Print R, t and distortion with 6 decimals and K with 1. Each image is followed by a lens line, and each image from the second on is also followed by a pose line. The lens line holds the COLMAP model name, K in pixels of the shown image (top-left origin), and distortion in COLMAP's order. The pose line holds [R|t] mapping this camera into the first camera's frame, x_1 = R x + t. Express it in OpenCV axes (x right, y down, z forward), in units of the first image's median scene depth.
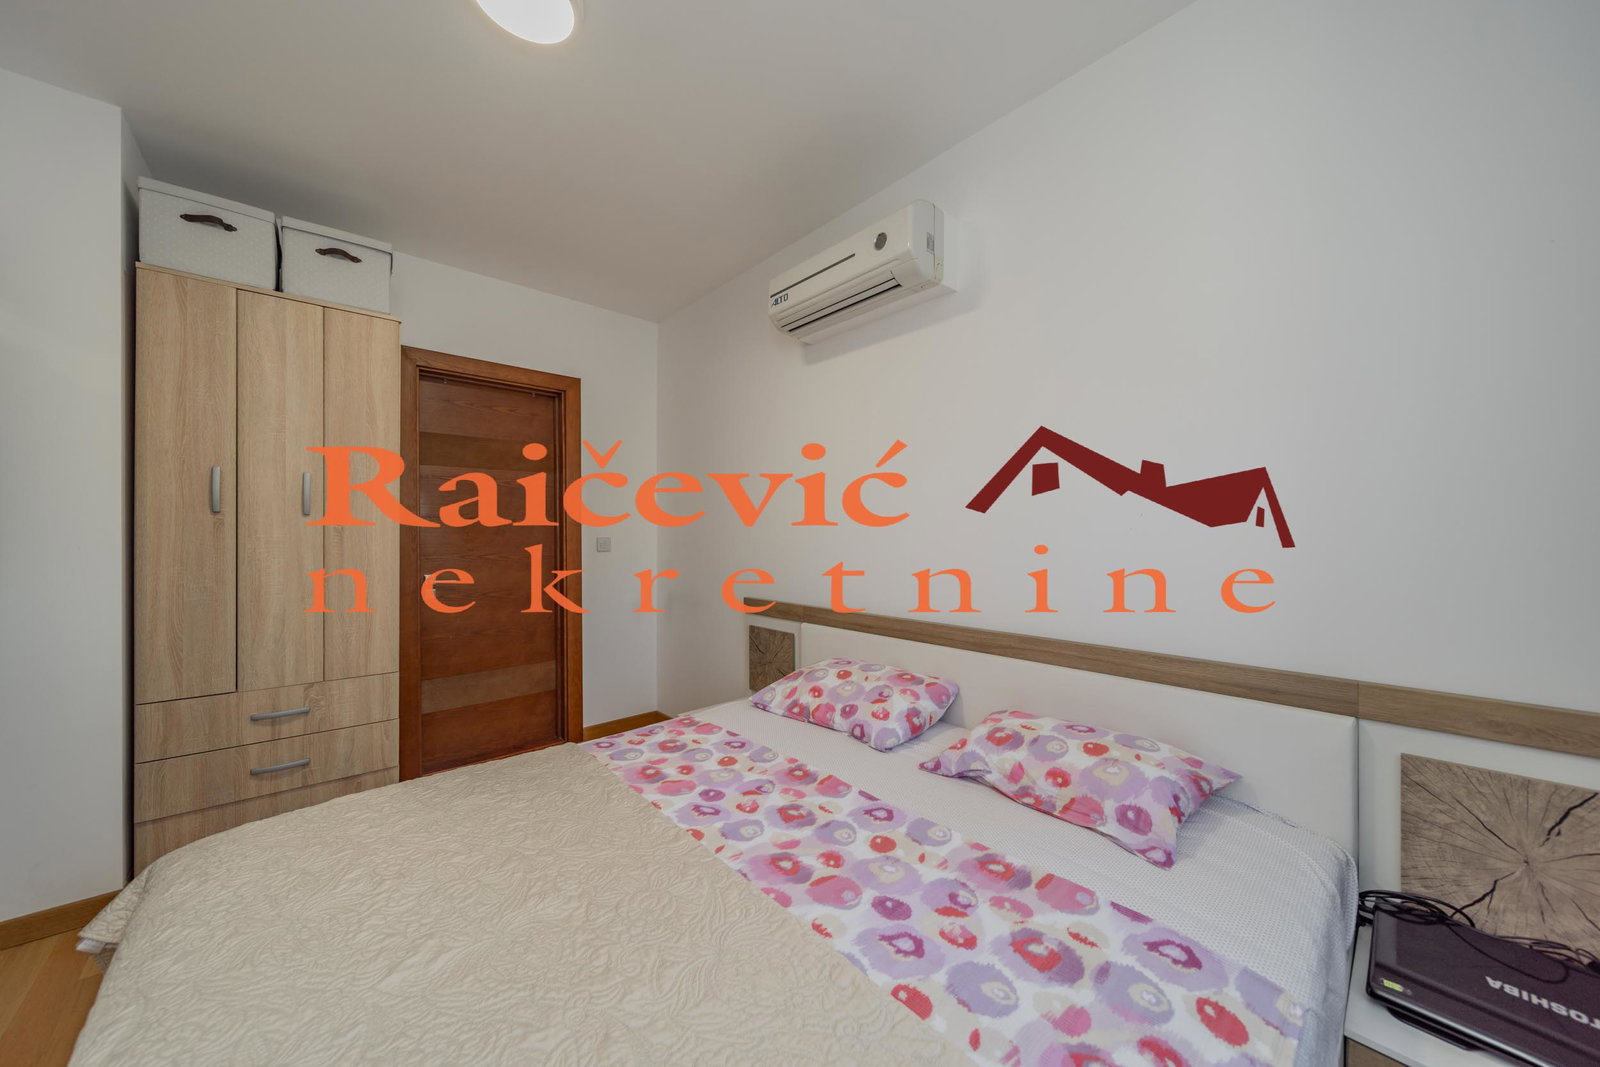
lens RADIAL K [[560.4, 0, 802.2], [0, 560.4, 531.3], [0, 0, 1]] dist [0.003373, -0.000315]
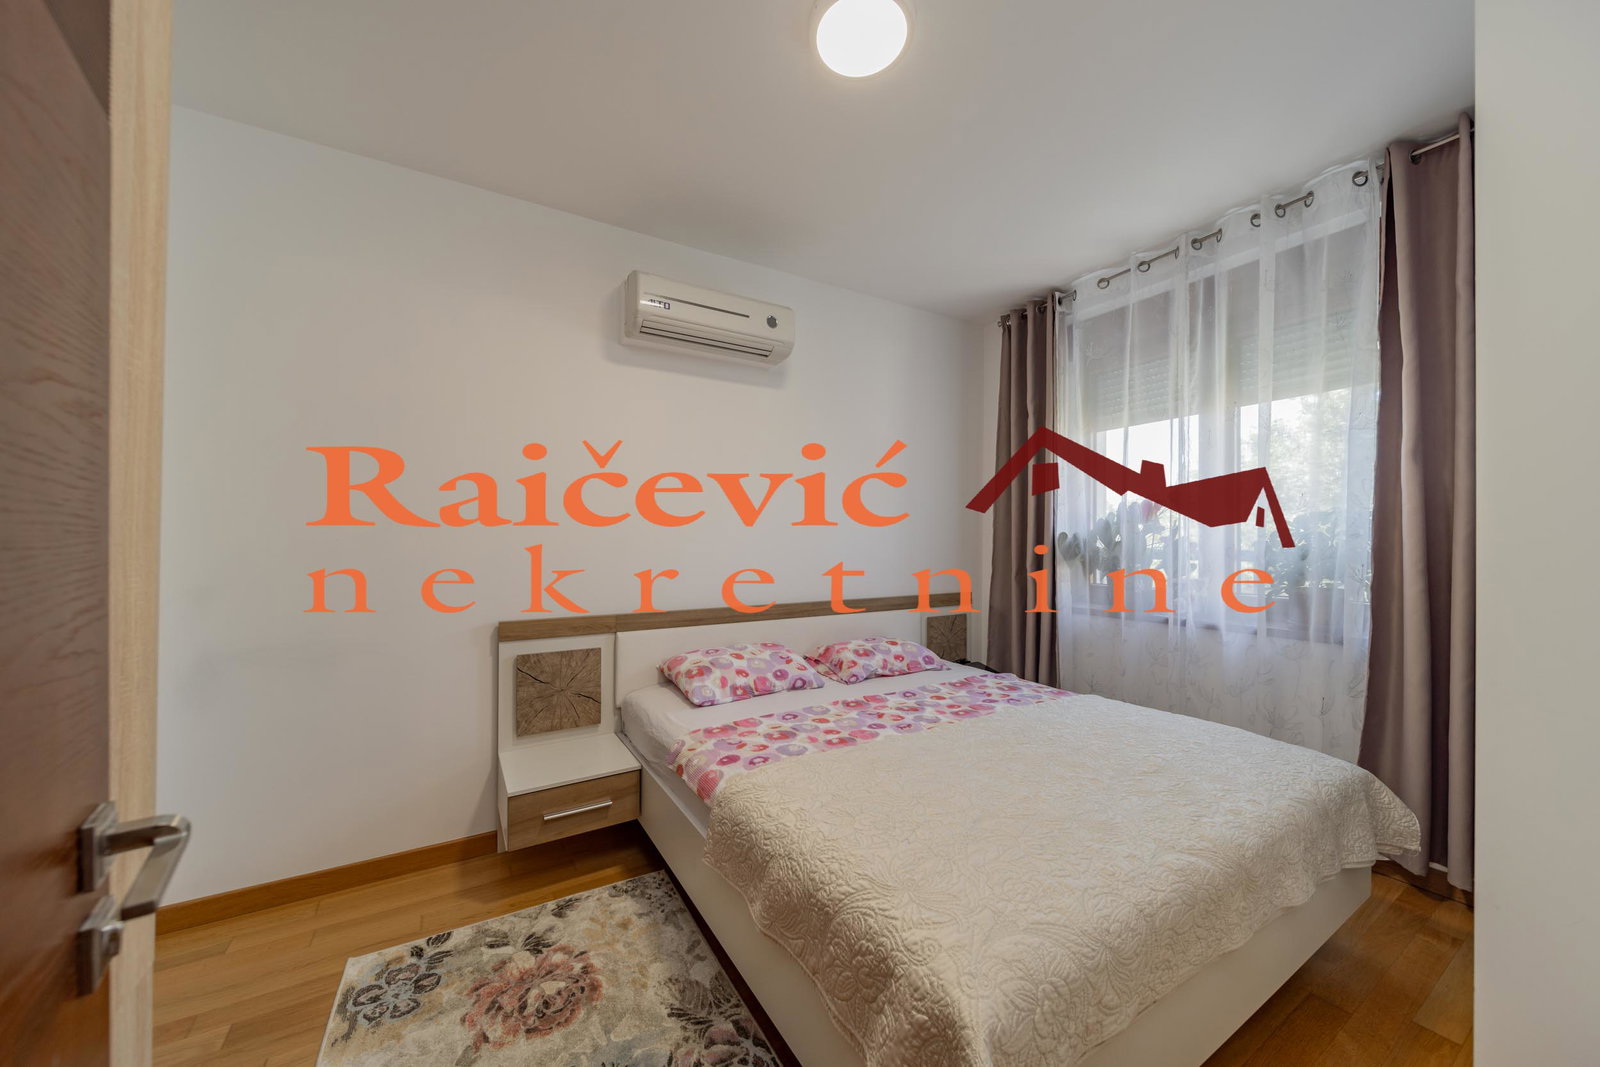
lens RADIAL K [[560.4, 0, 800.3], [0, 560.4, 540.5], [0, 0, 1]] dist [0.003373, -0.000315]
pose [[0.192499, -0.003938, 0.981289, -1.477373], [-0.009955, 0.999933, 0.005966, -0.007044], [-0.981247, -0.010917, 0.192447, 0.855323]]
